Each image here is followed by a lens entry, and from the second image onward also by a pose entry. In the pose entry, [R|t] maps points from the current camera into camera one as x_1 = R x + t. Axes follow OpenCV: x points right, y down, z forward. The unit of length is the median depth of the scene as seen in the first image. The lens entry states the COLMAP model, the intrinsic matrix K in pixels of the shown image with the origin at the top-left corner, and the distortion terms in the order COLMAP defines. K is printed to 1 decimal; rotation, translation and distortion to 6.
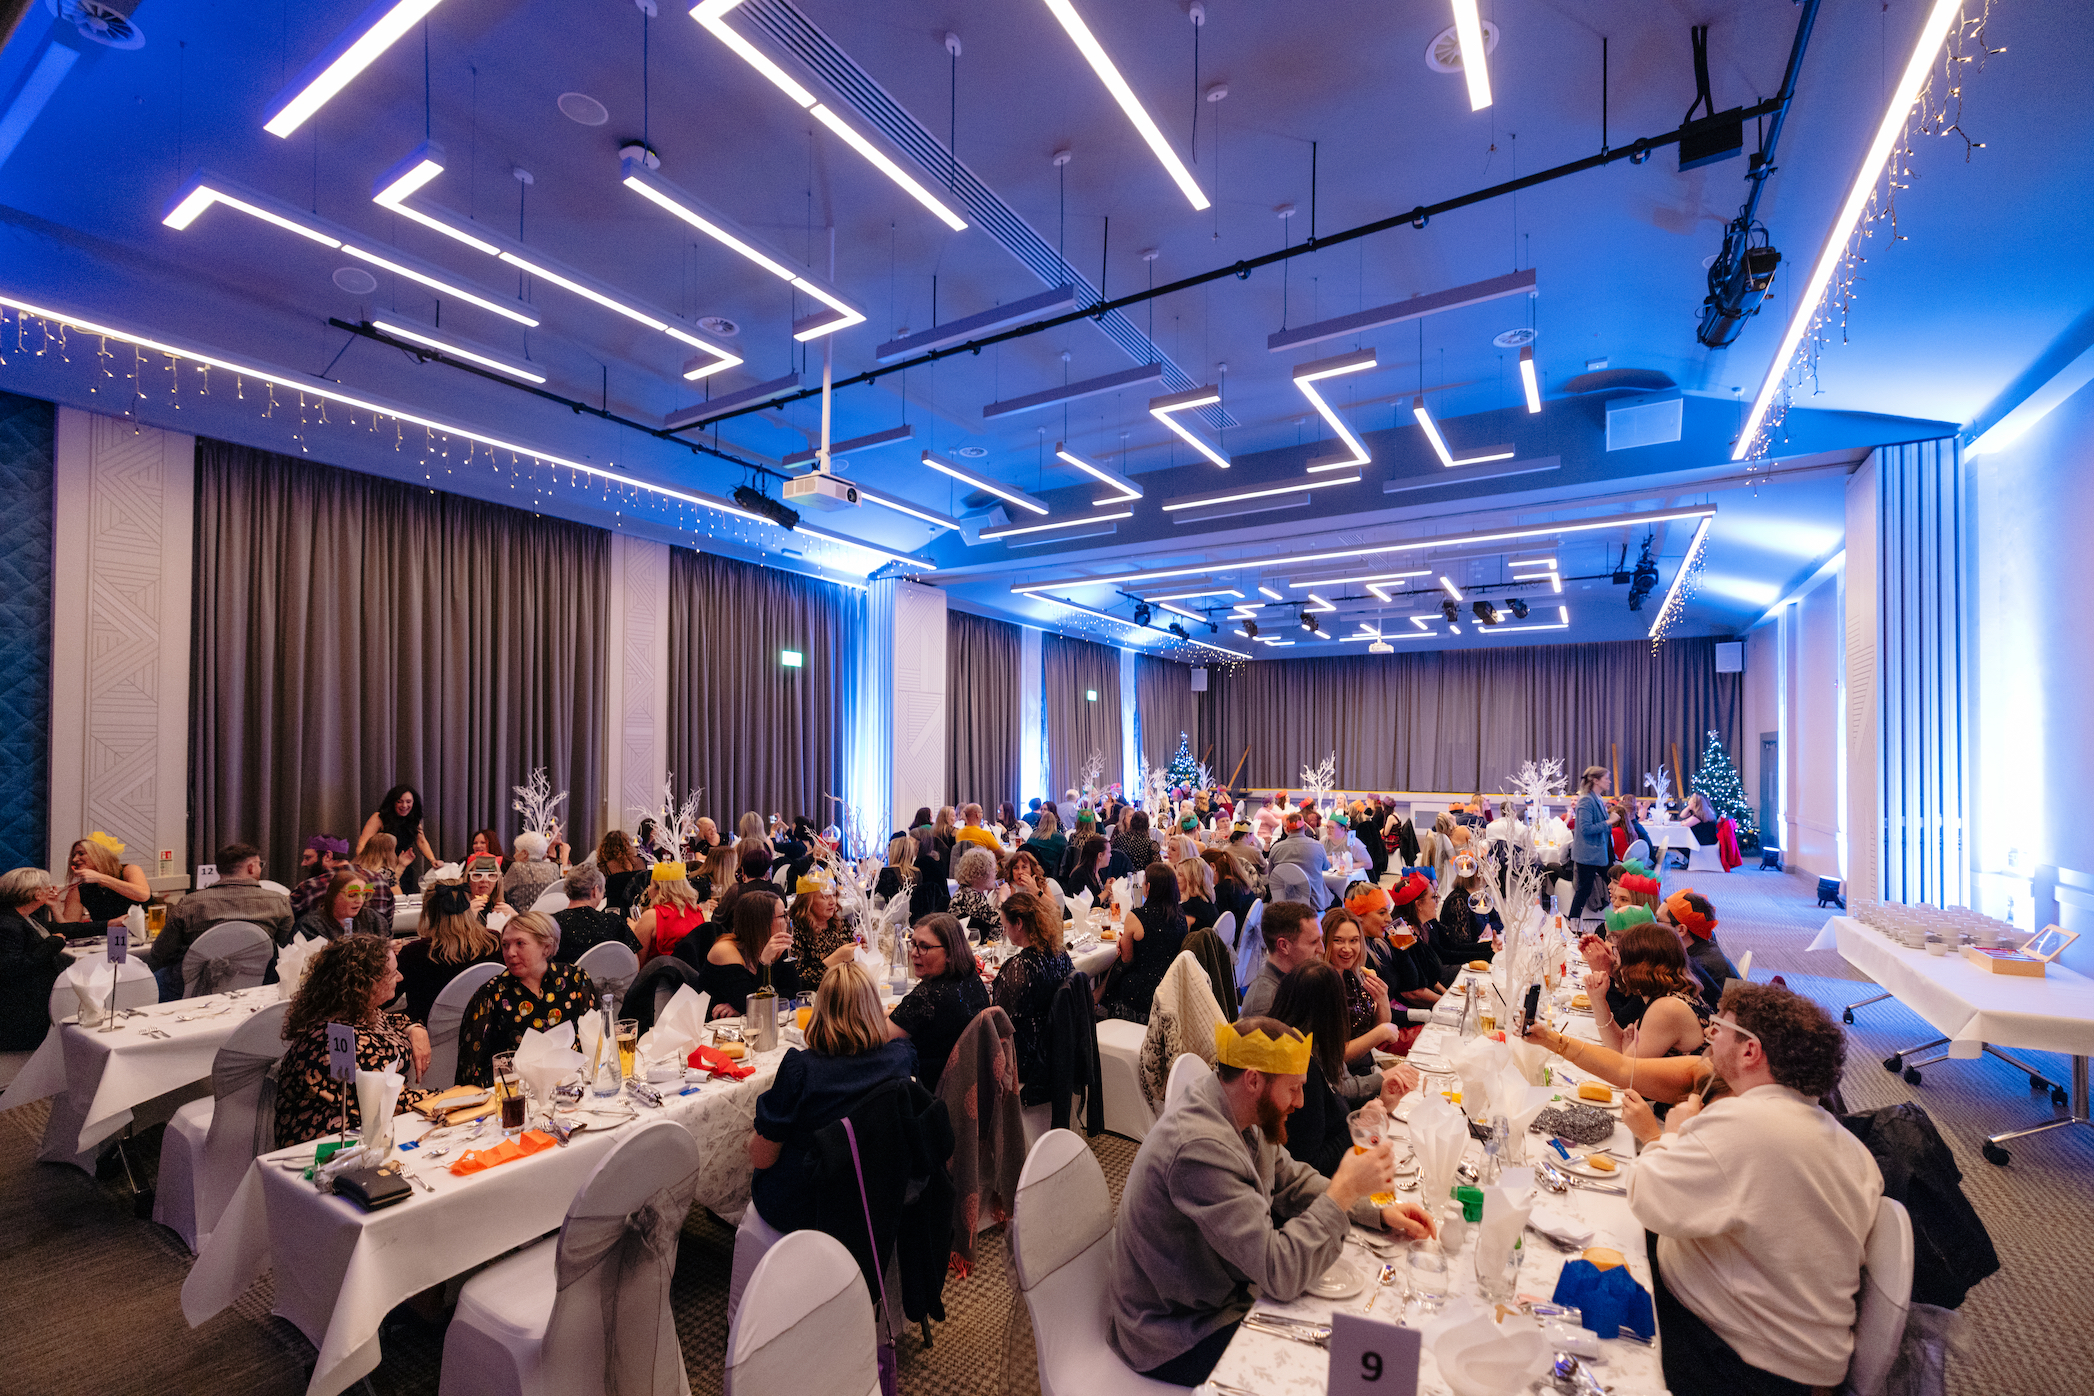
lens RADIAL K [[905.8, 0, 1045.3], [0, 905.8, 737.4], [0, 0, 1]] dist [0.000949, 0.000035]
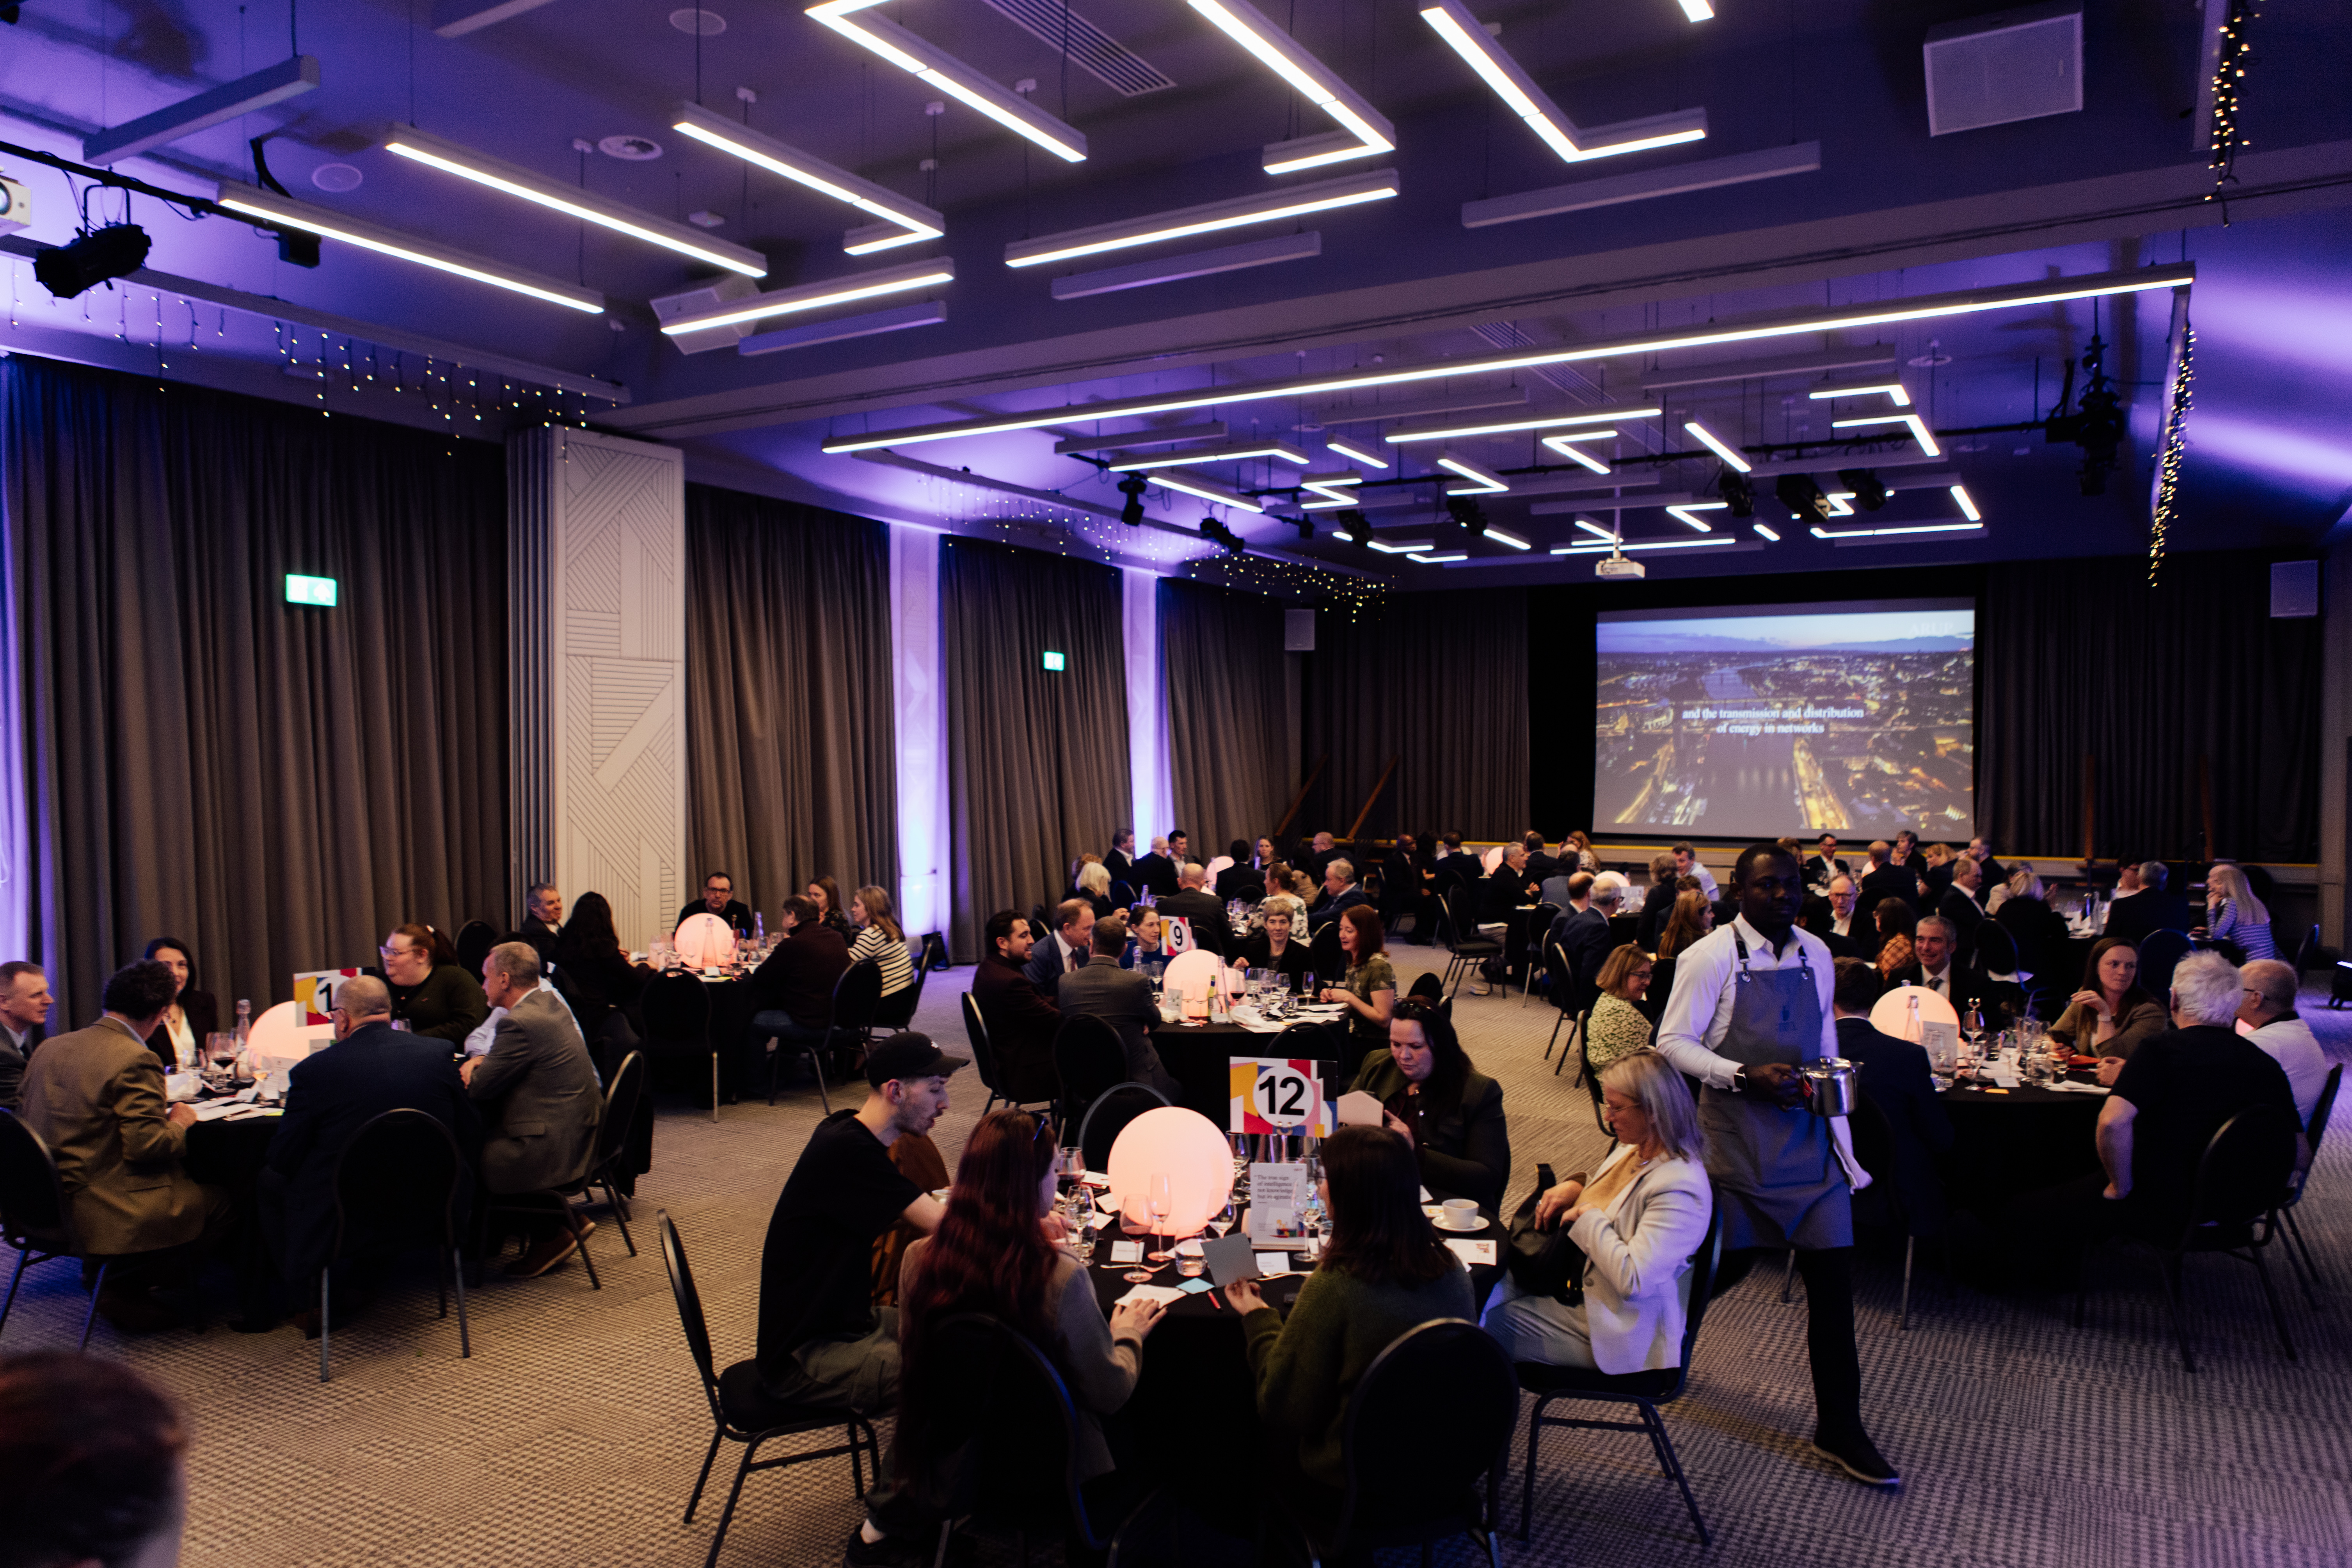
lens RADIAL K [[1658.8, 0, 1176.0], [0, 1658.8, 784.0], [0, 0, 1]] dist [-0.044723, -0.000637]
pose [[0.999851, -0.002806, 0.017039, 0.118605], [0.002273, 0.999510, 0.031231, -0.009038], [-0.017118, -0.031188, 0.999367, 0.092045]]
